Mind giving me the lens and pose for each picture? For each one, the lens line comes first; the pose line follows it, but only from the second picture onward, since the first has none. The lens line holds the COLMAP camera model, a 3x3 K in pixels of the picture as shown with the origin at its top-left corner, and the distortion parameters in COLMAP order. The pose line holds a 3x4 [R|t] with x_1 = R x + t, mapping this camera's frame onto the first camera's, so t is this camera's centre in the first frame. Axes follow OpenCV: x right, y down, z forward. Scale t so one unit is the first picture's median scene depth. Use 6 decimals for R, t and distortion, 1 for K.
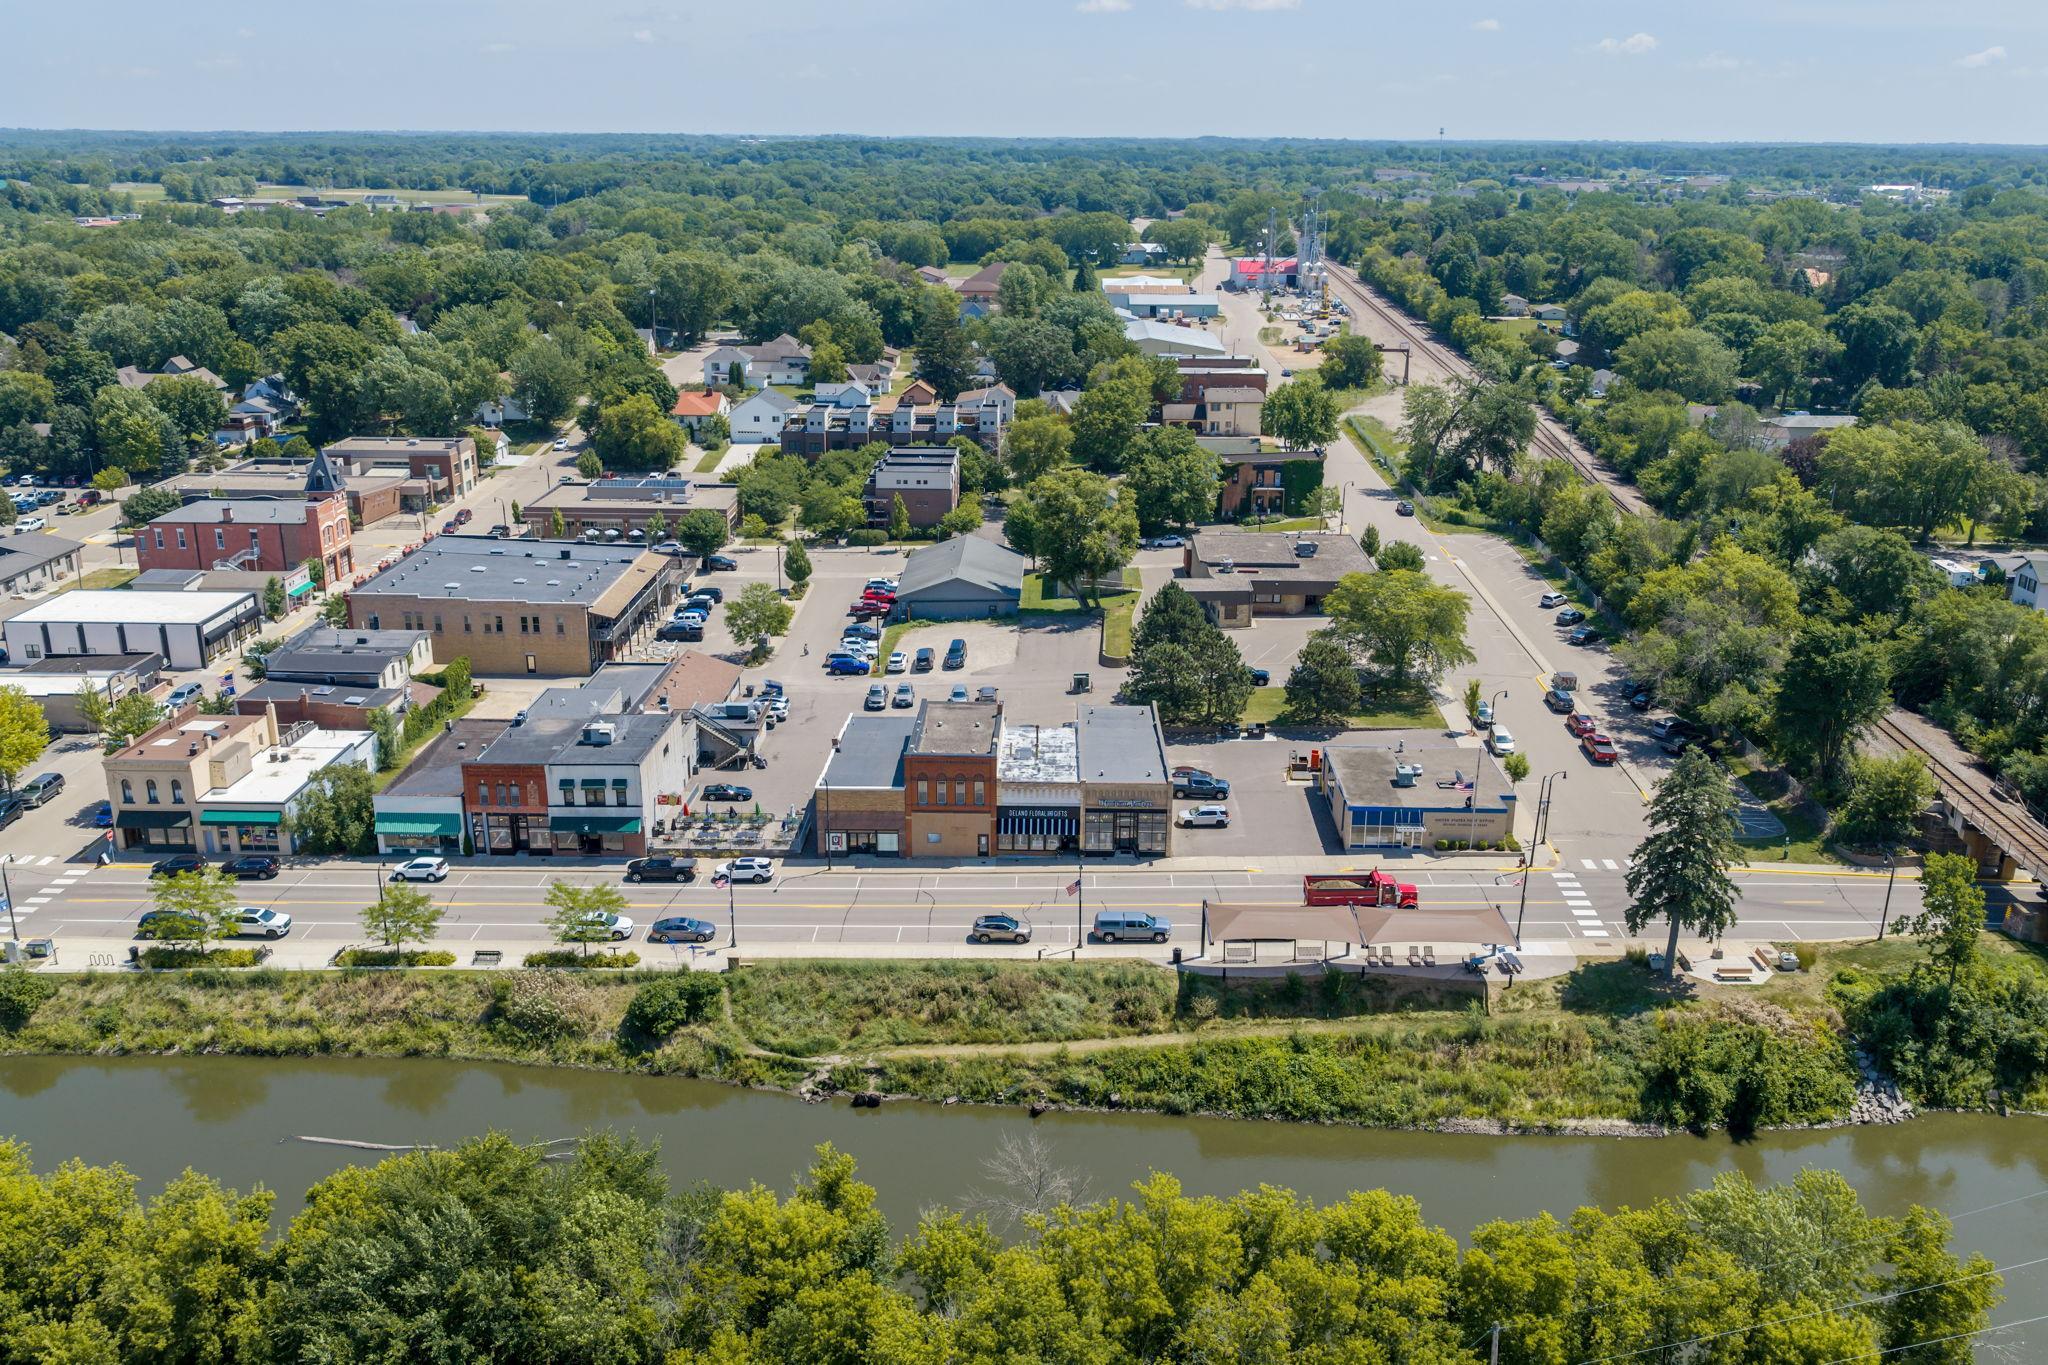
lens RADIAL K [[1690.7, 0, 1034.2], [0, 1690.7, 685.0], [0, 0, 1]] dist [0.027636, -0.057894]
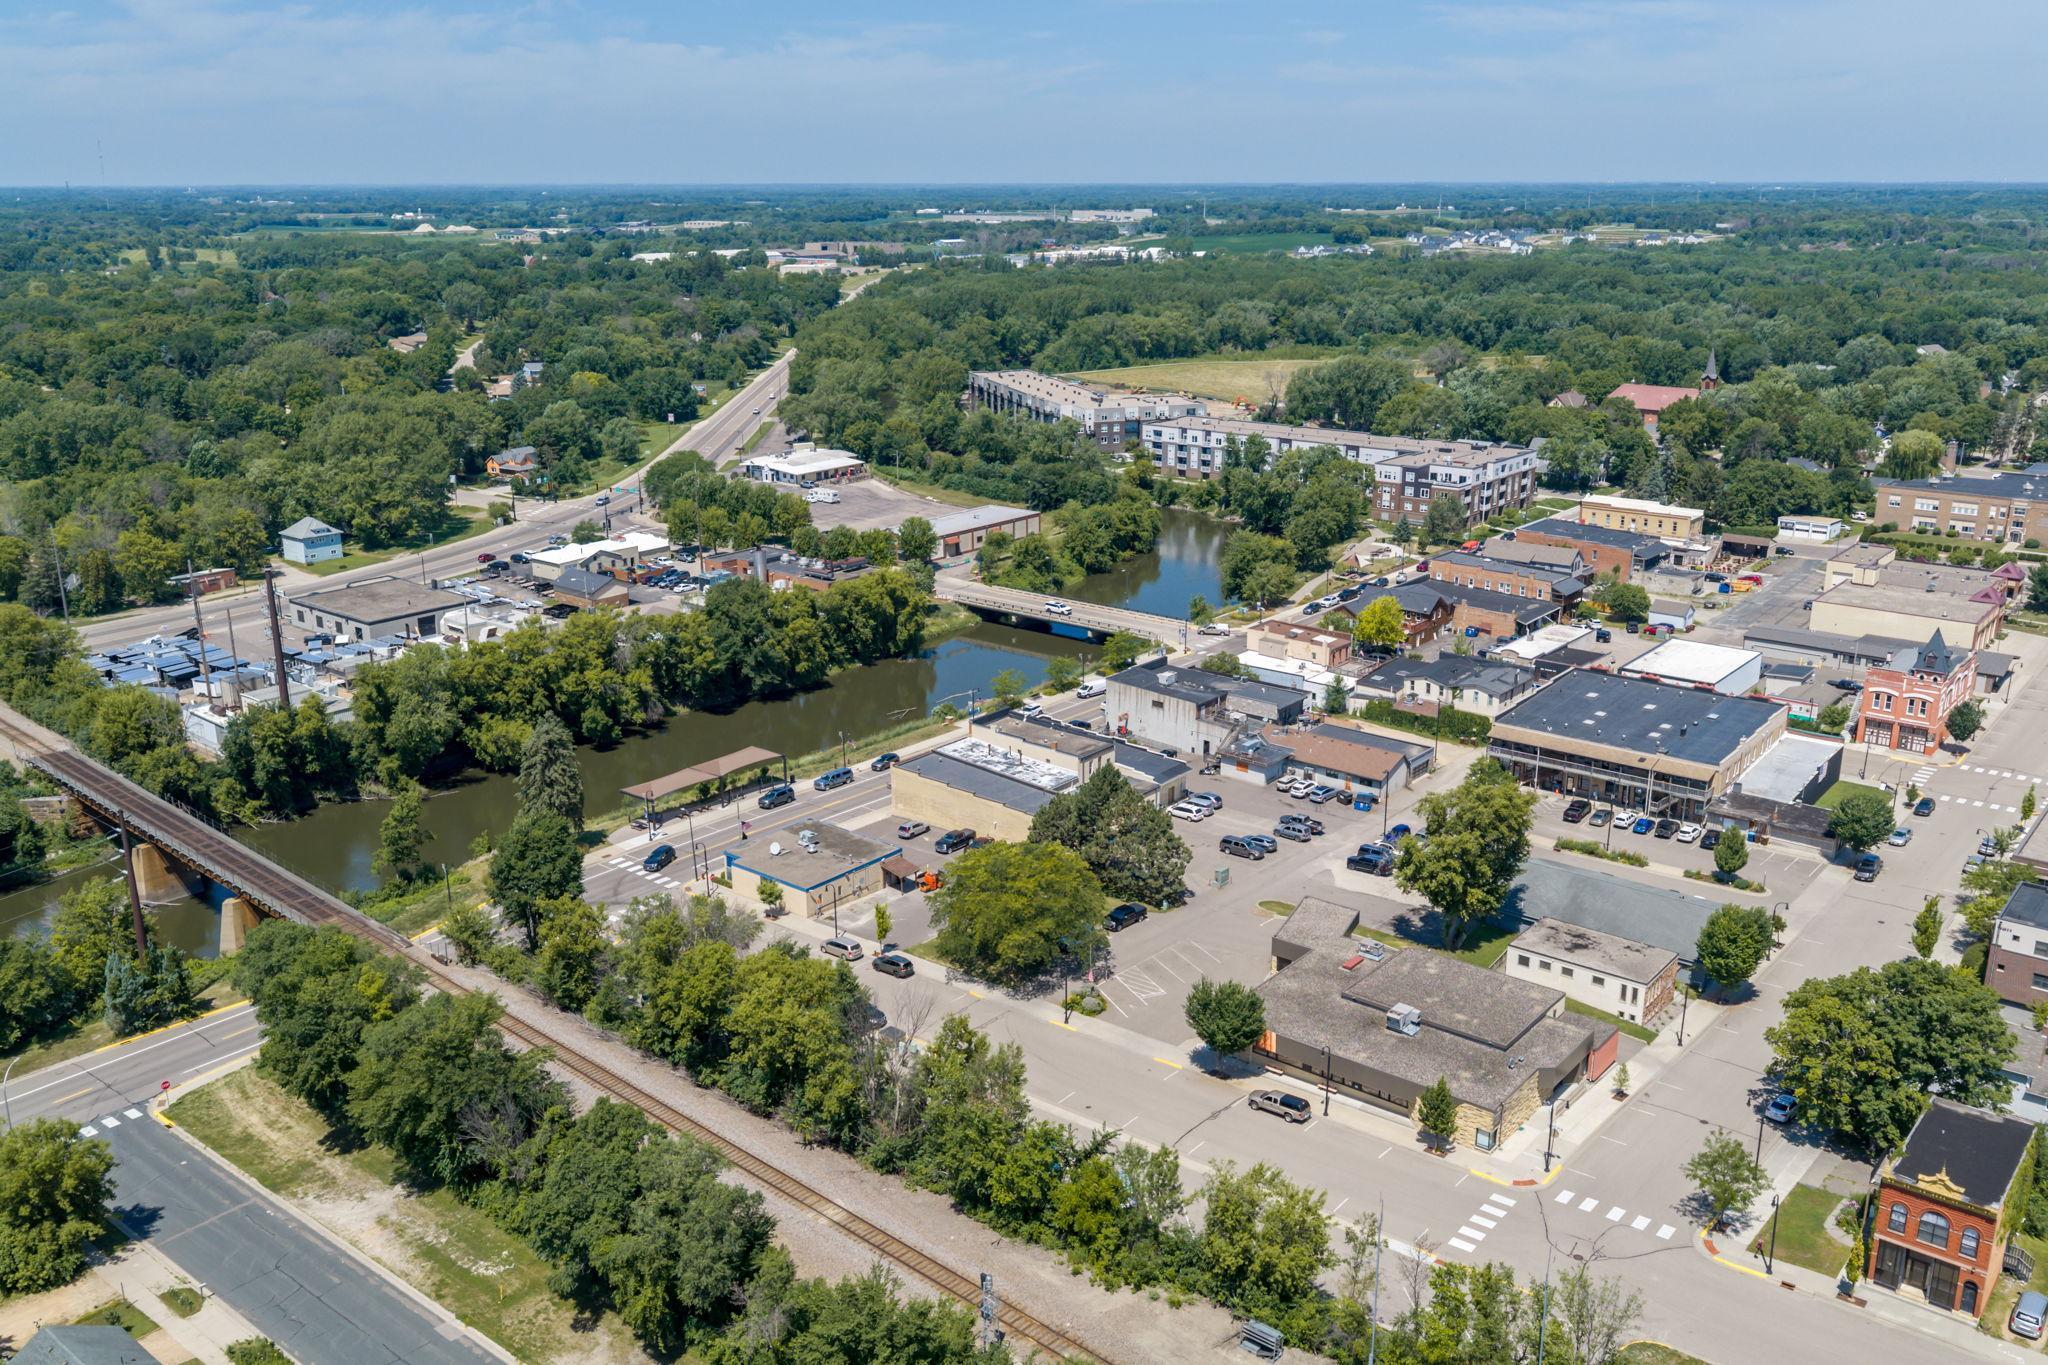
lens RADIAL K [[1690.7, 0, 1034.2], [0, 1690.7, 685.0], [0, 0, 1]] dist [0.027636, -0.057894]
pose [[-0.616911, 0.219007, -0.755947, 0.964587], [-0.244188, 0.859841, 0.448382, -0.606675], [0.748193, 0.461205, -0.476967, 1.529738]]
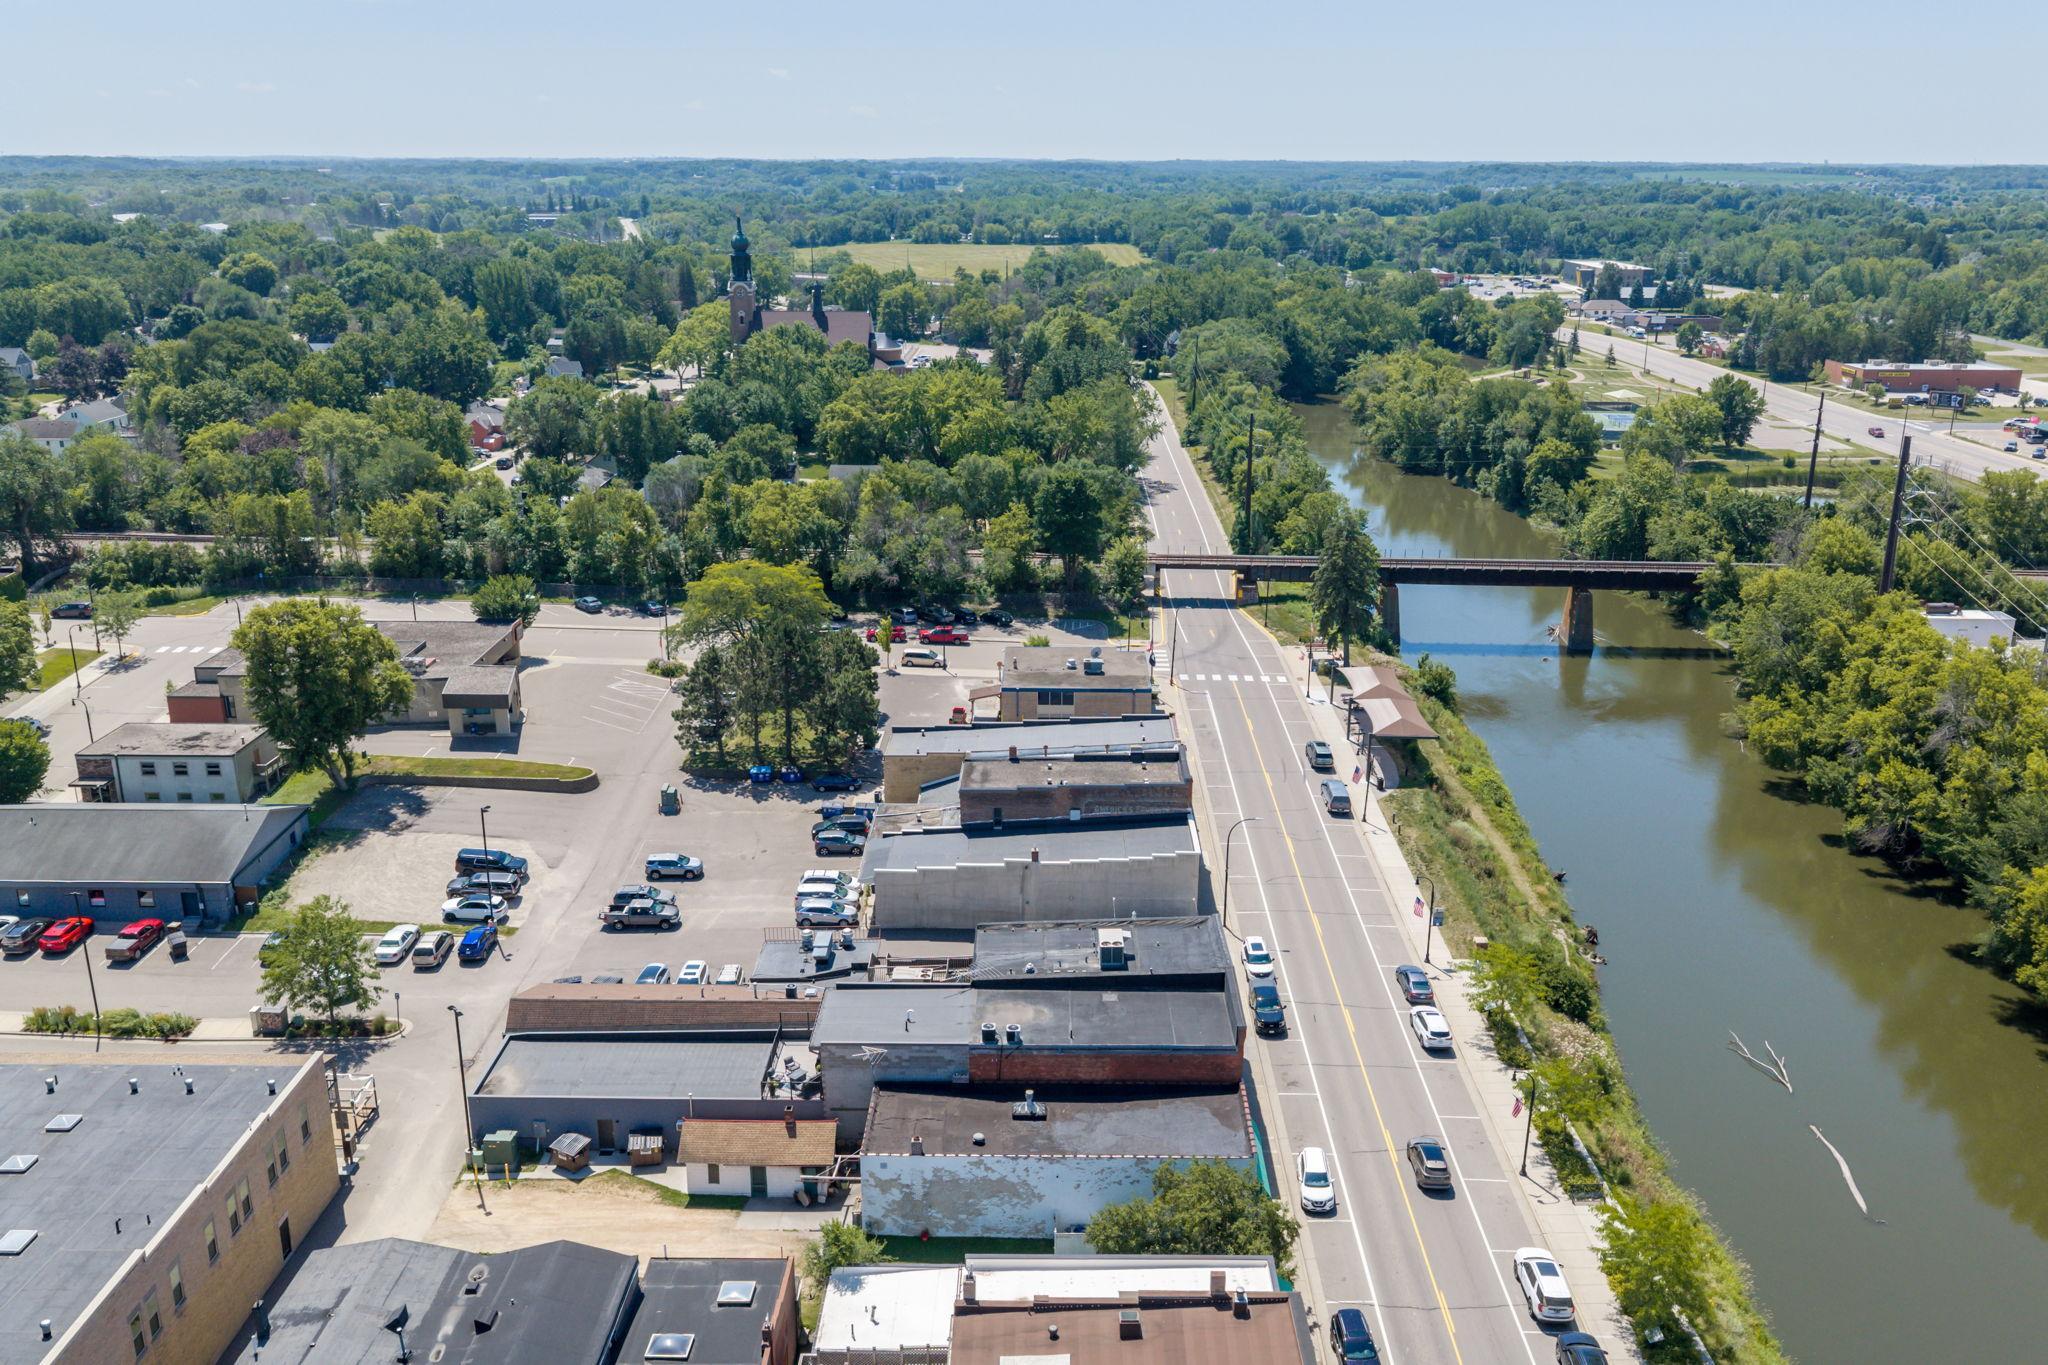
lens RADIAL K [[1690.7, 0, 1034.2], [0, 1690.7, 685.0], [0, 0, 1]] dist [0.027636, -0.057894]
pose [[-0.008035, -0.302937, 0.952977, -0.813199], [0.305015, 0.906849, 0.290846, -0.259276], [-0.952314, 0.293009, 0.085114, 0.850088]]
